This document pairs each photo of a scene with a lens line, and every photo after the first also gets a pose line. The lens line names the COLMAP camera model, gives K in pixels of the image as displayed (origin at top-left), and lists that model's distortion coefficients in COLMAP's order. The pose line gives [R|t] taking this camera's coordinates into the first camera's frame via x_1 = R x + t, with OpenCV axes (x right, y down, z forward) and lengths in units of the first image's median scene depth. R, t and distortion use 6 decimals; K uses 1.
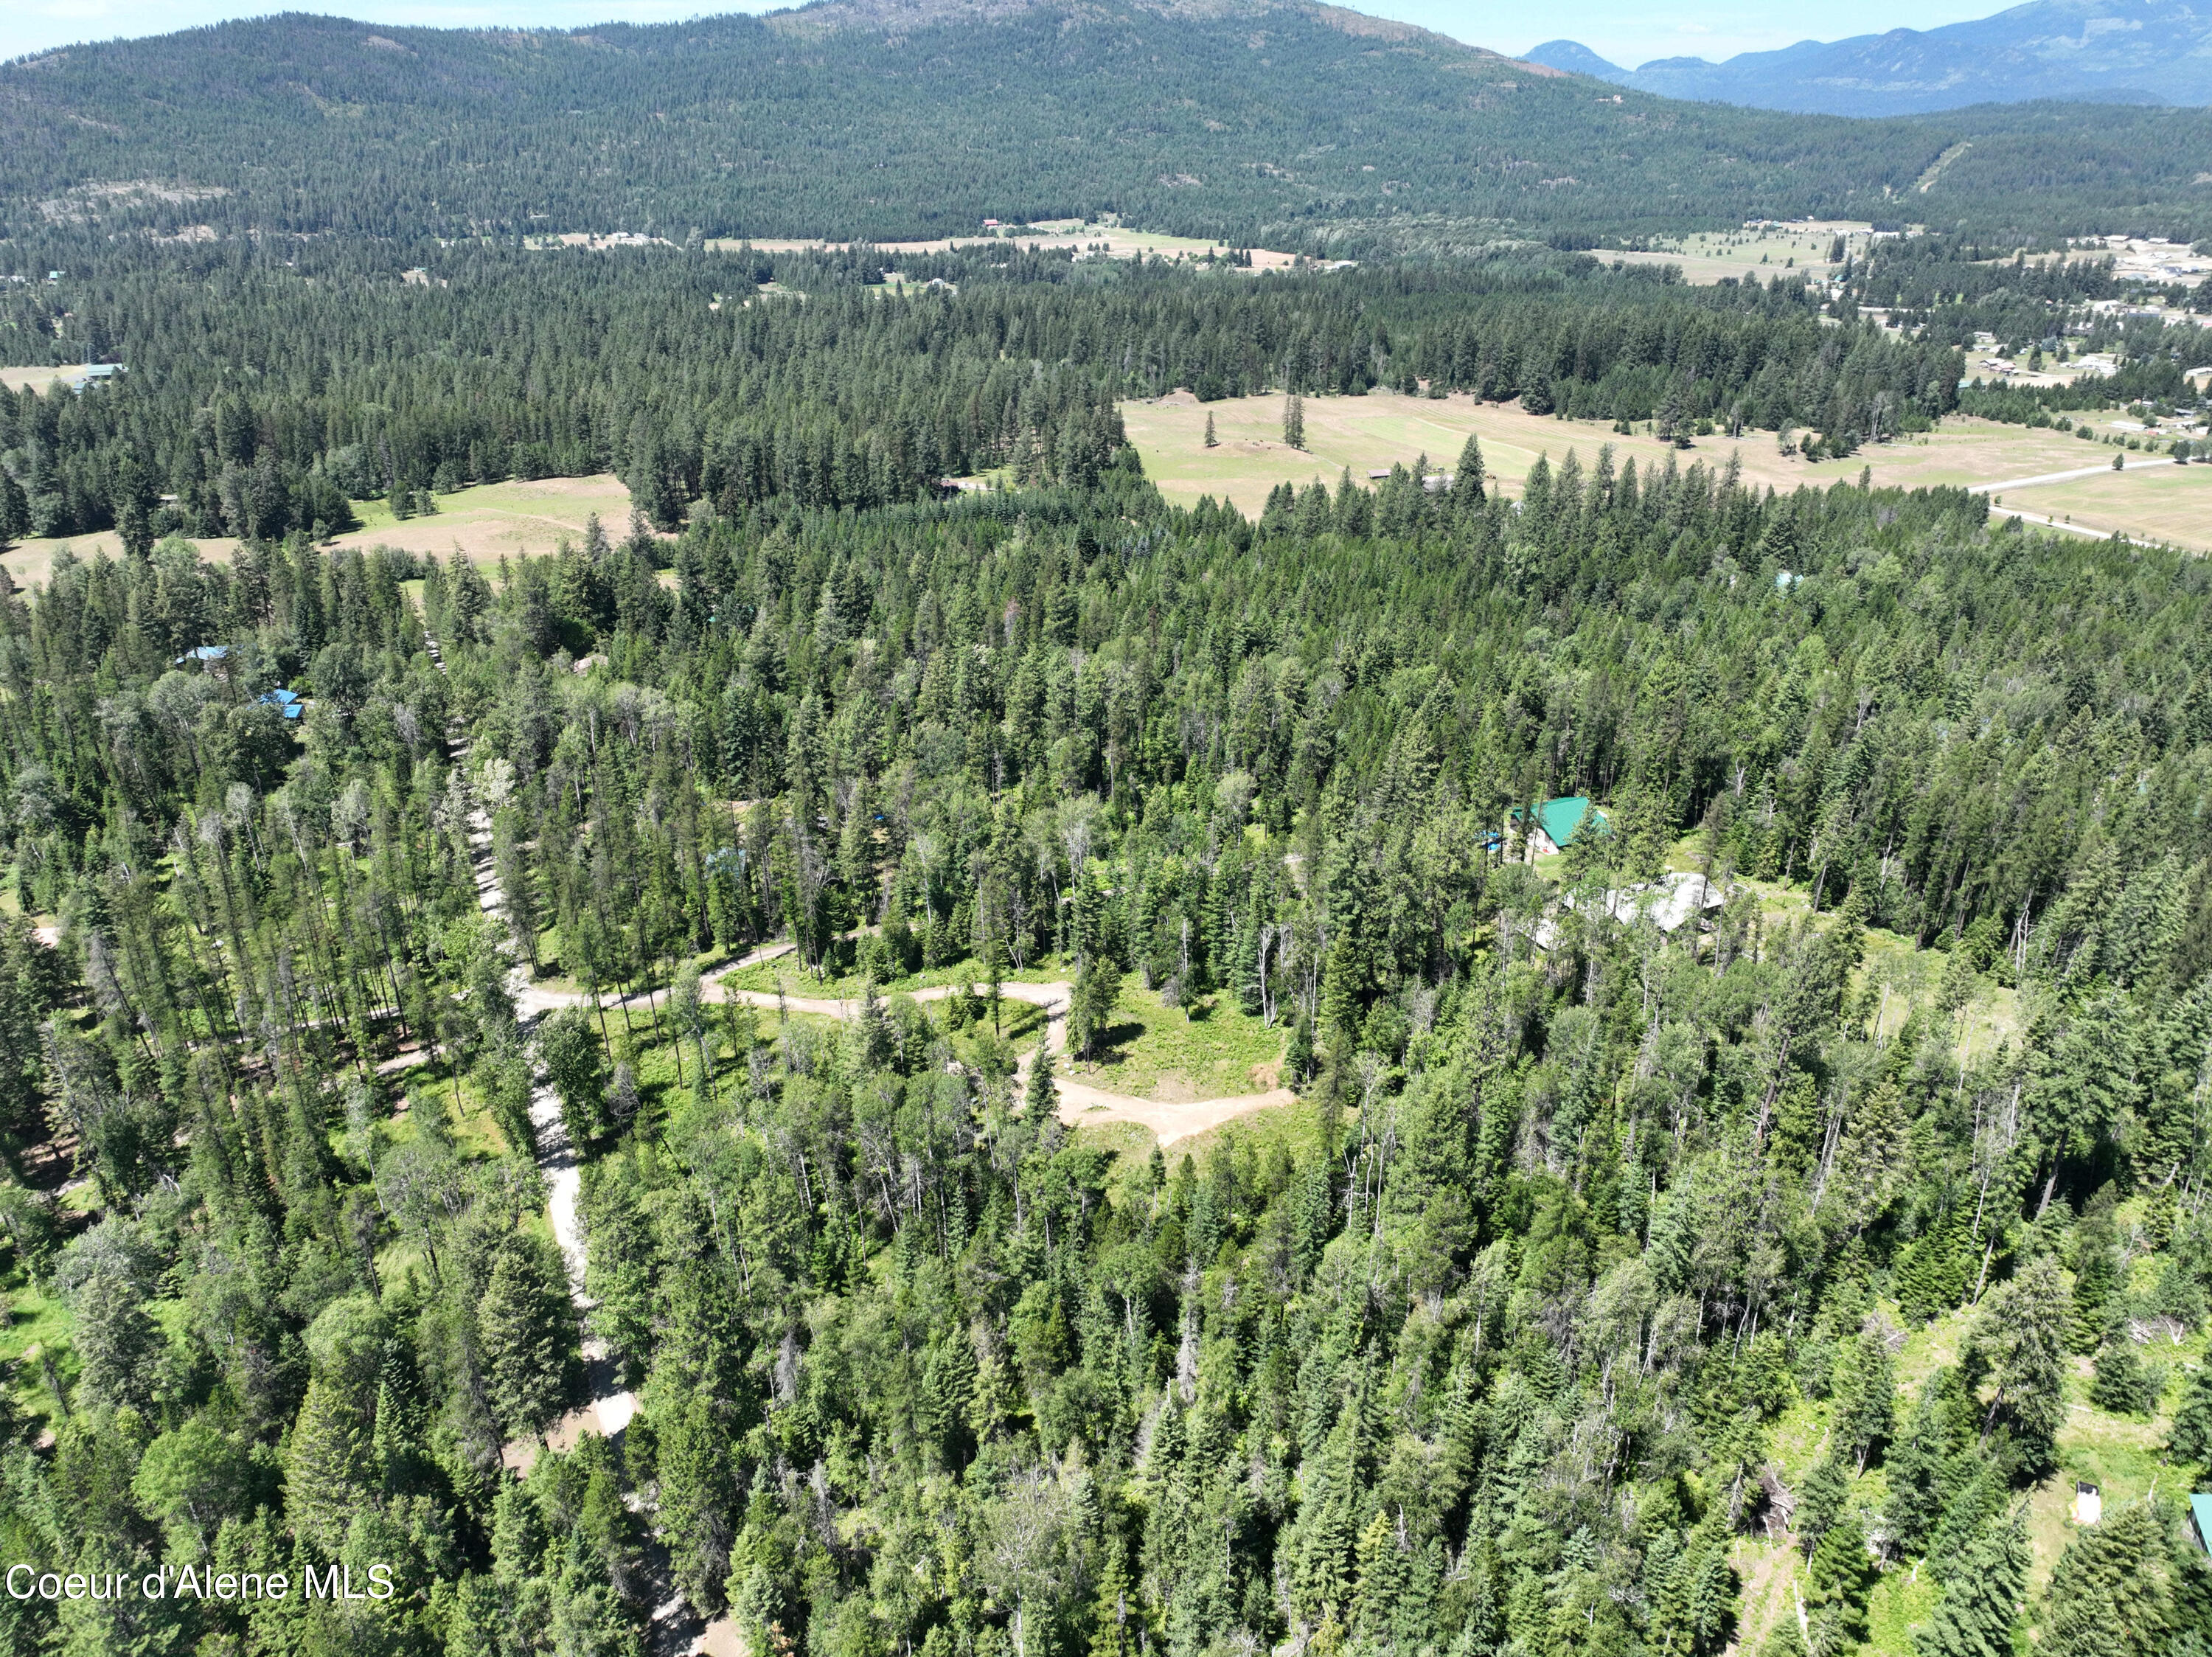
lens RADIAL K [[1546.5, 0, 1113.4], [0, 1546.5, 836.4], [0, 0, 1]] dist [-0.003056, 0.018674]
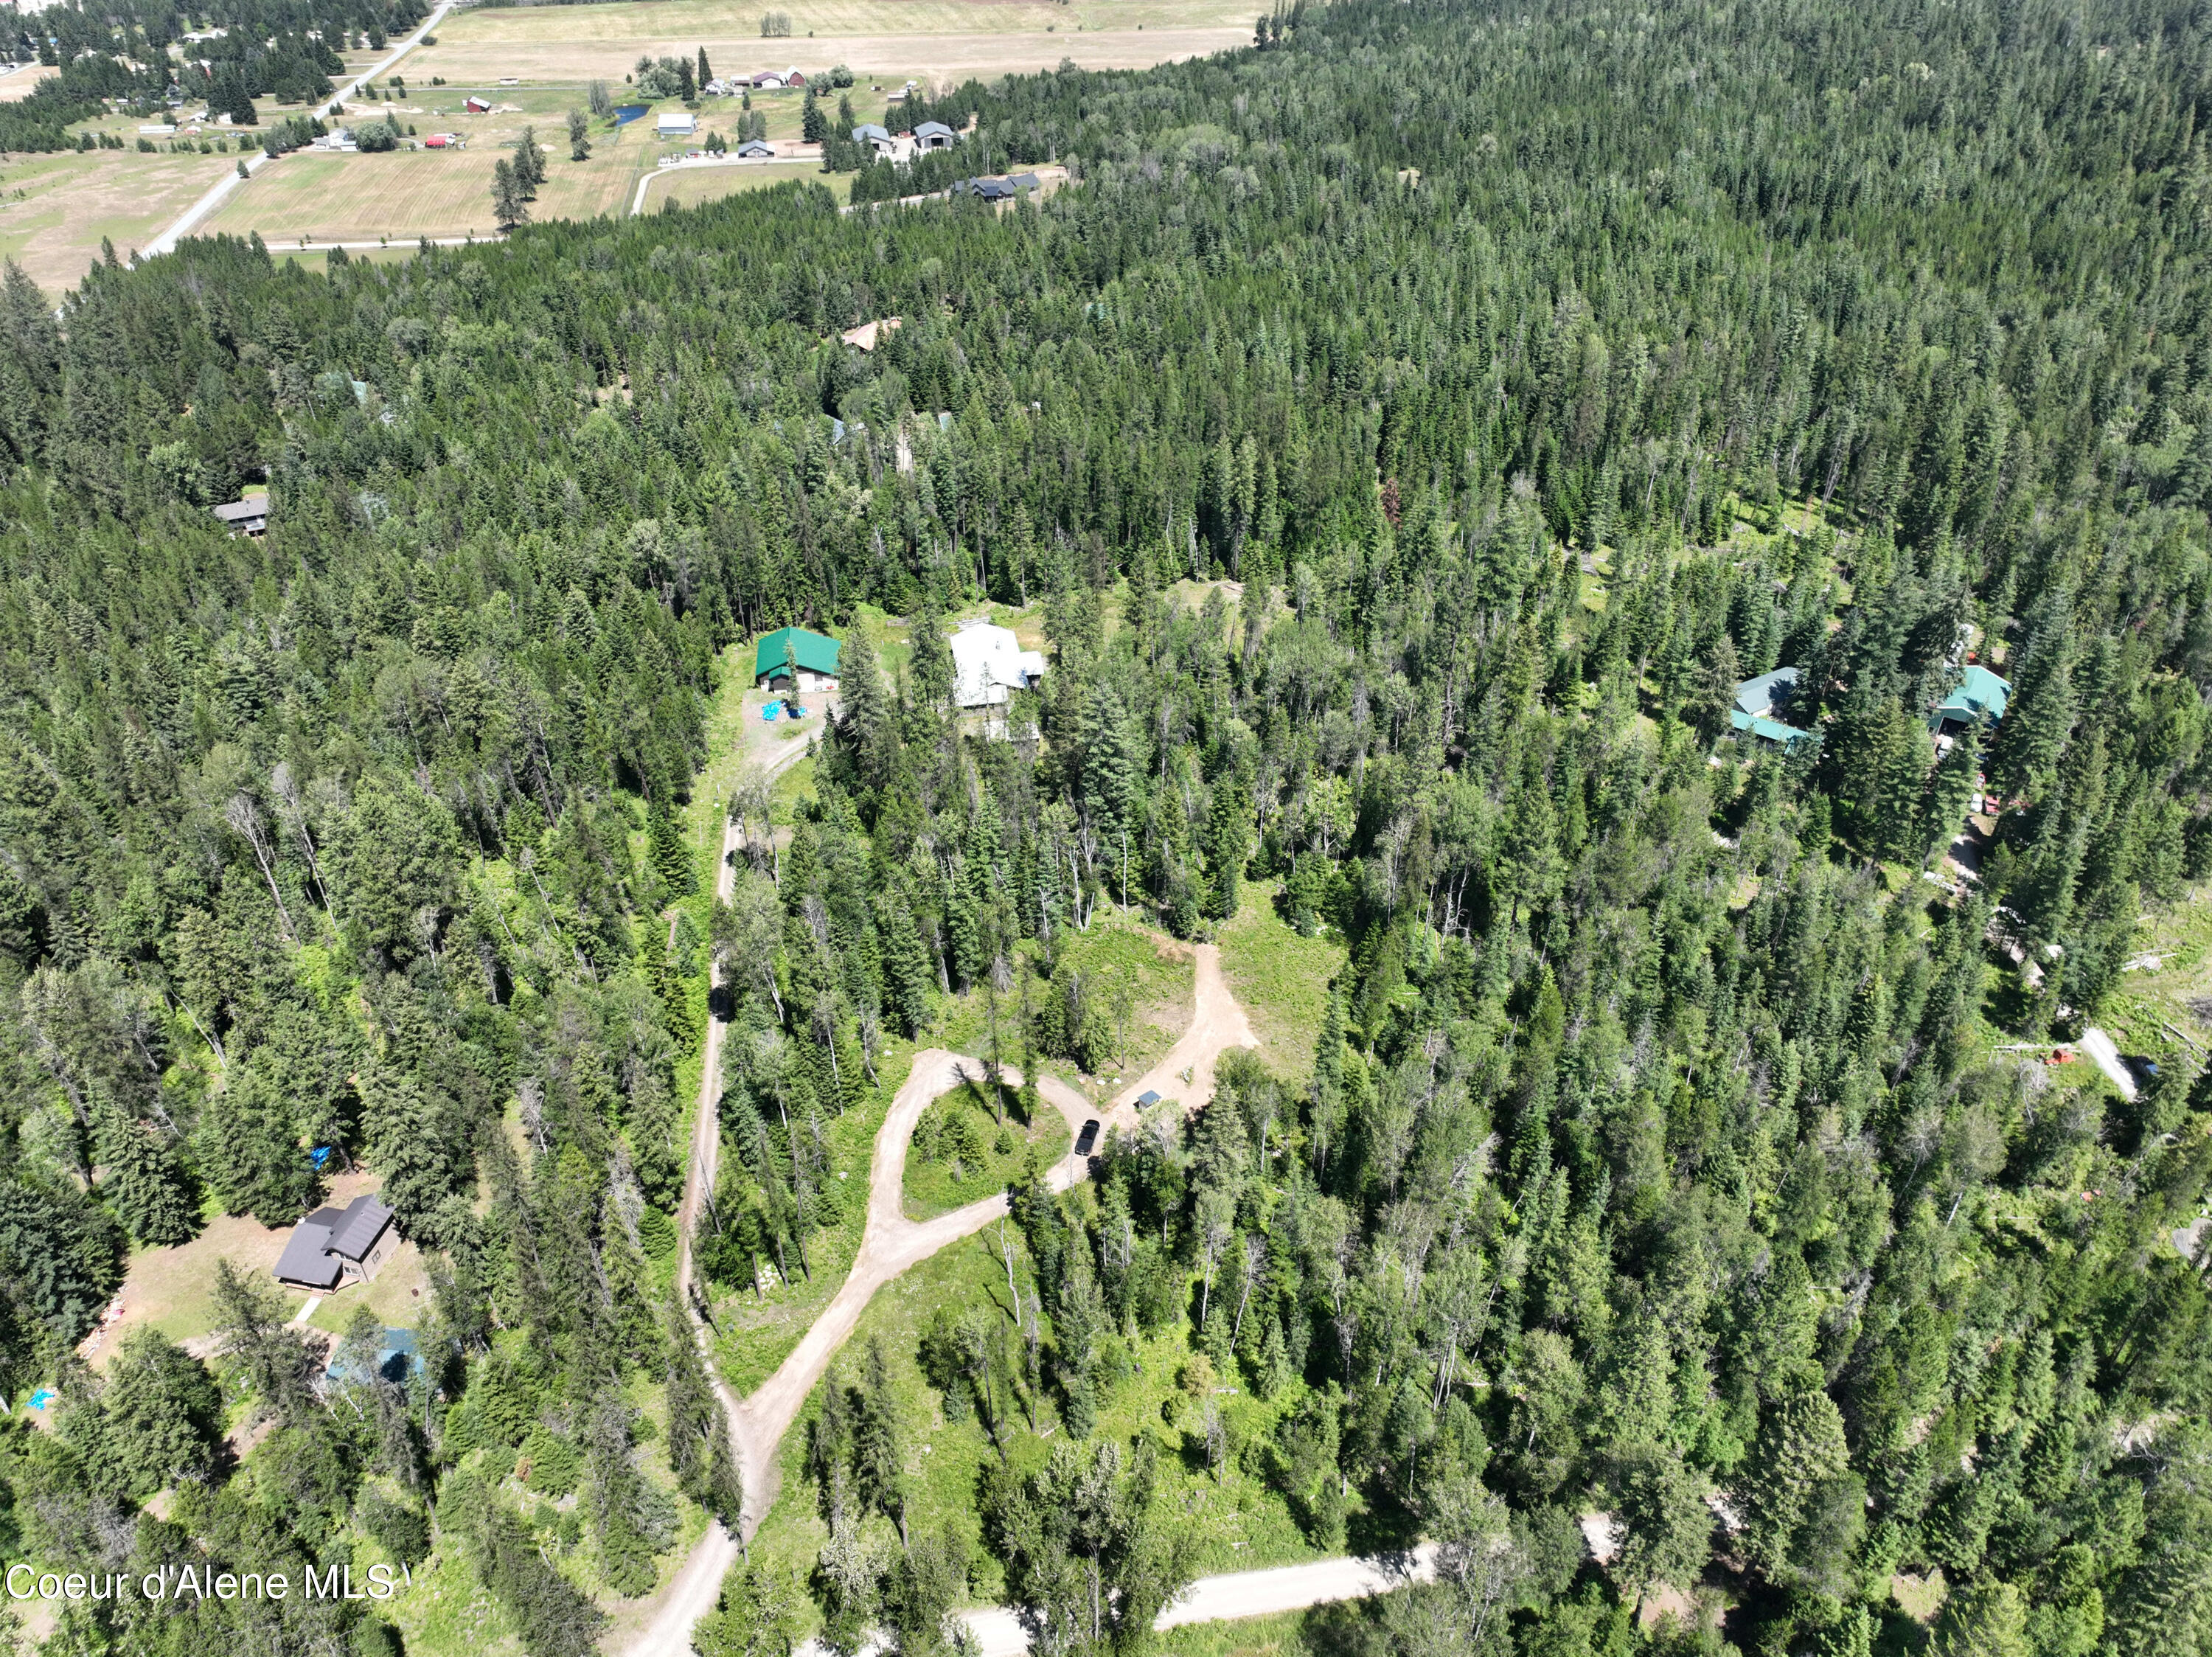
lens RADIAL K [[1546.5, 0, 1121.2], [0, 1546.5, 828.5], [0, 0, 1]] dist [-0.003056, 0.018674]
pose [[0.277733, -0.558234, 0.781818, -0.091353], [0.404960, 0.806025, 0.431661, -0.050119], [-0.871132, 0.196718, 0.449922, 0.077452]]
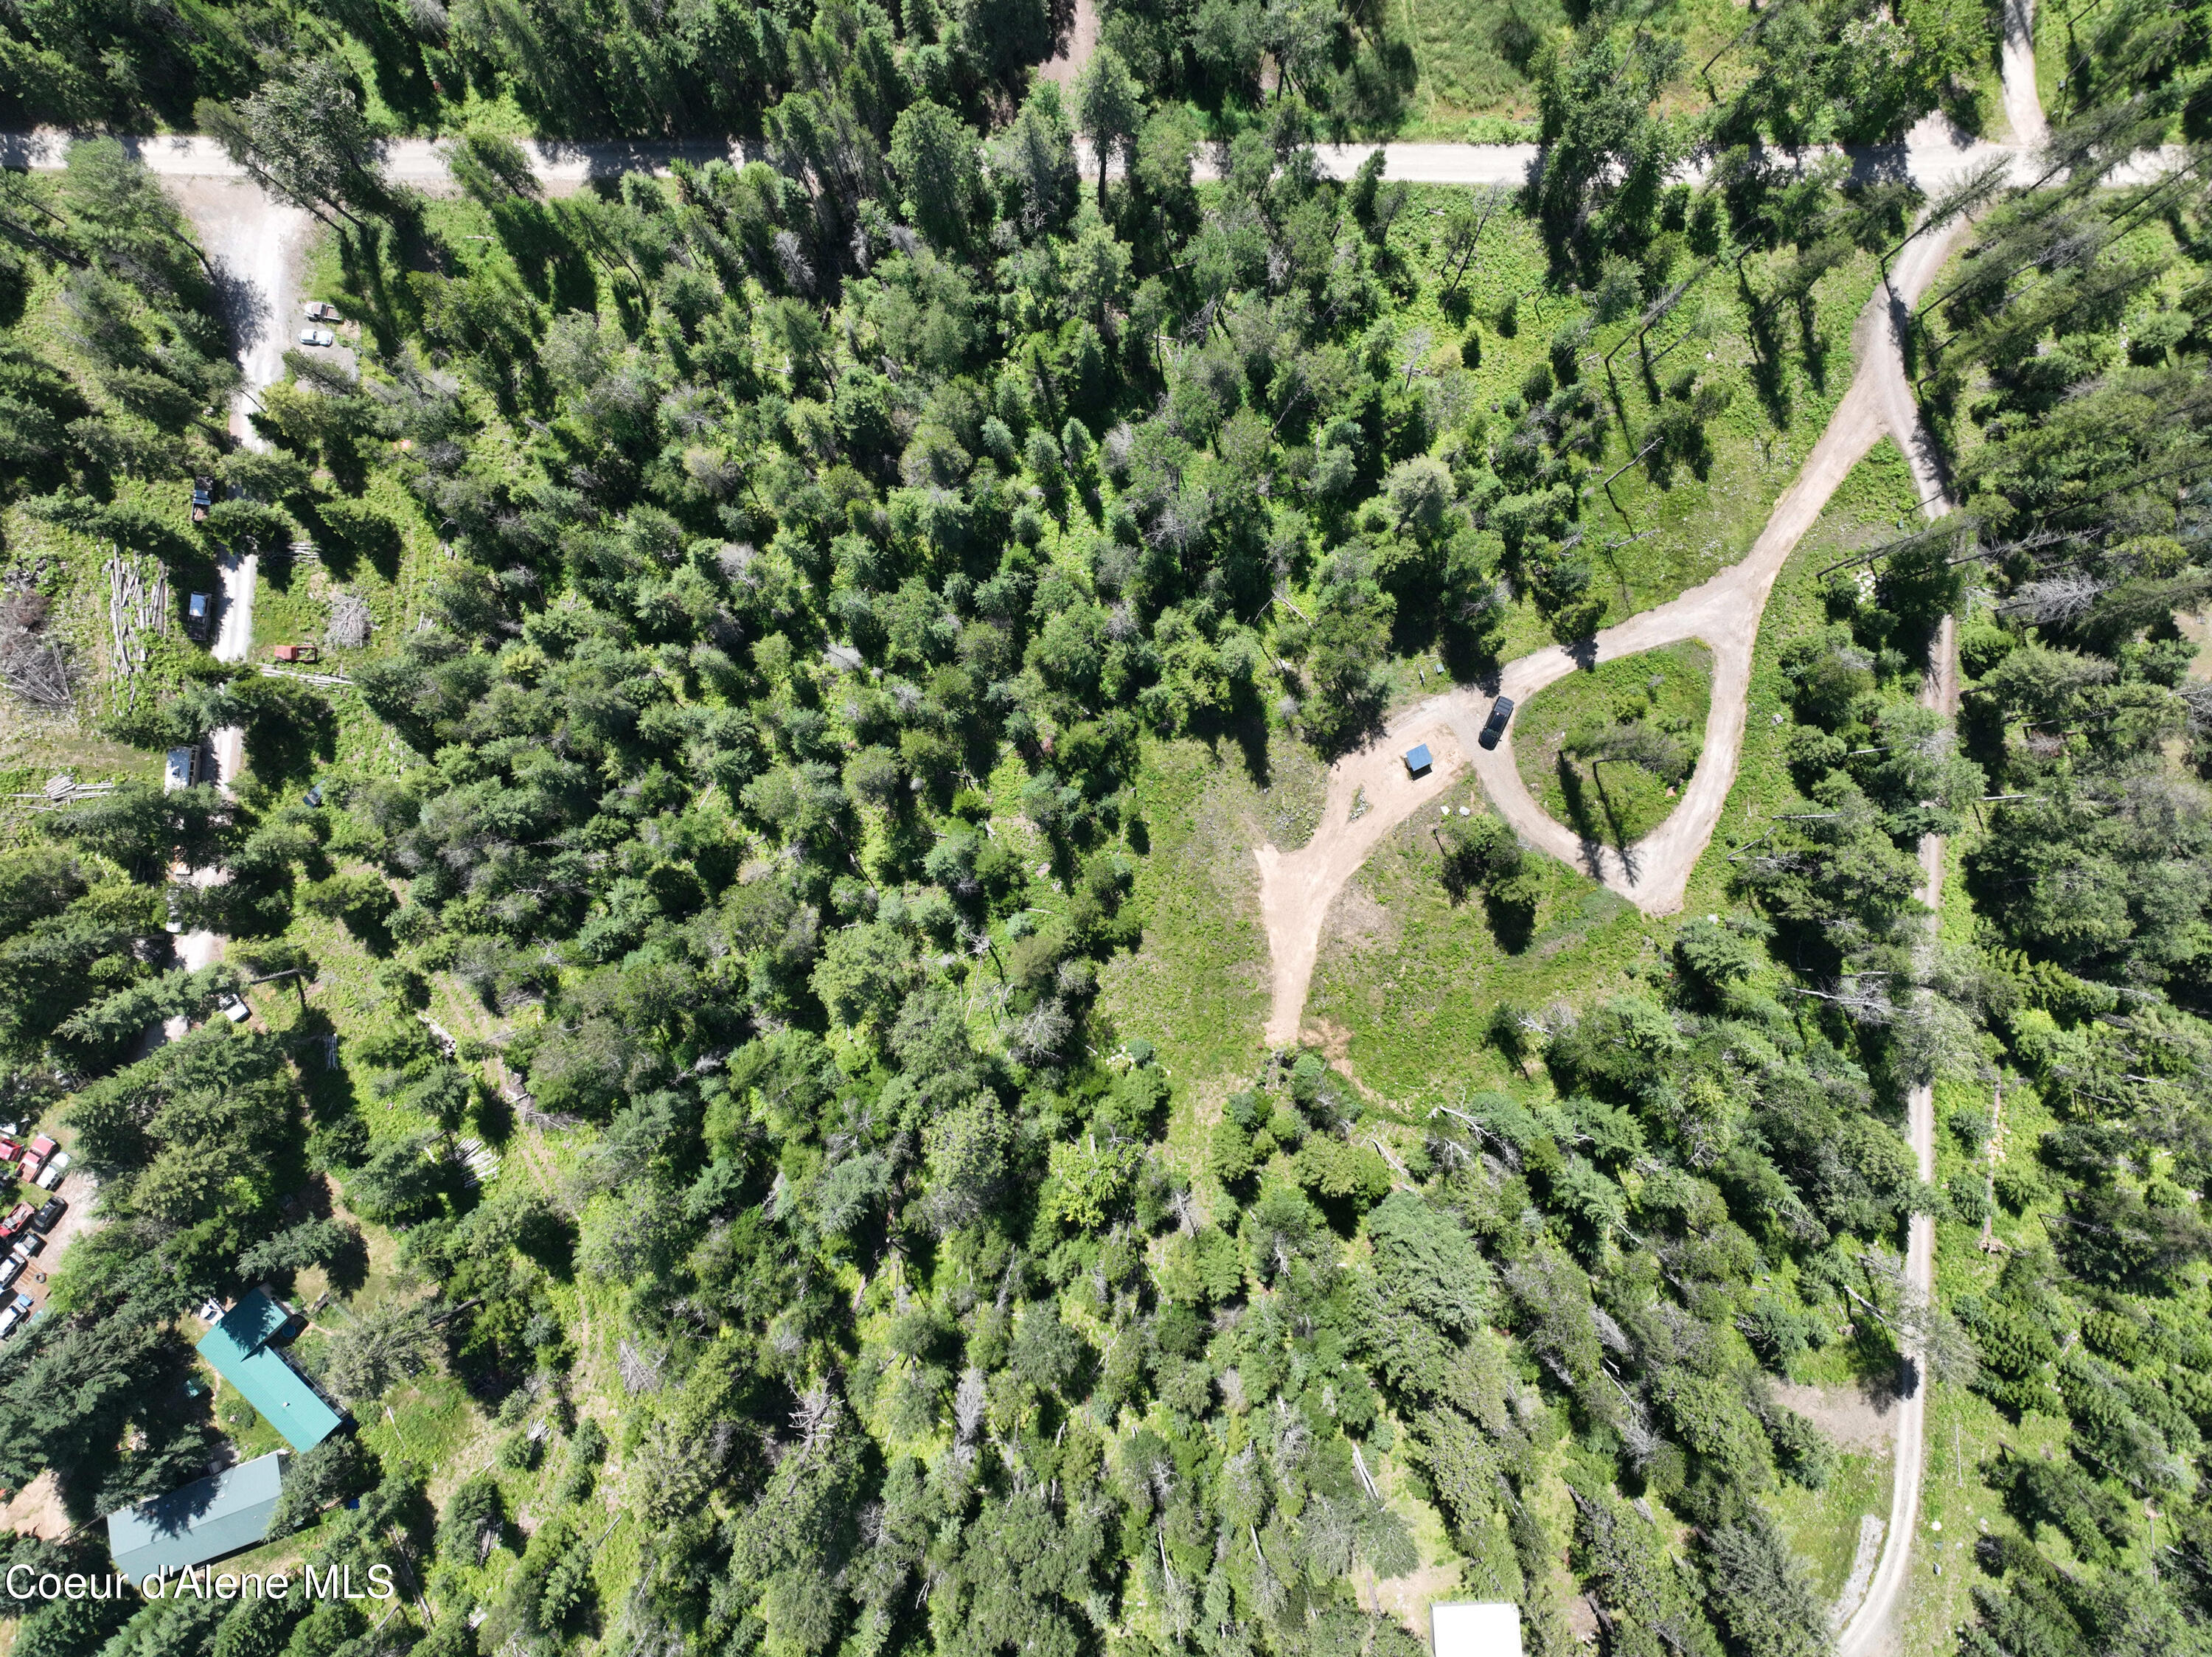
lens RADIAL K [[1546.5, 0, 1109.4], [0, 1546.5, 825.3], [0, 0, 1]] dist [-0.003056, 0.018674]
pose [[-0.437515, 0.899175, 0.008083, 0.006199], [-0.374933, -0.190589, 0.907249, -0.065181], [0.817316, 0.393905, 0.420515, 0.076850]]
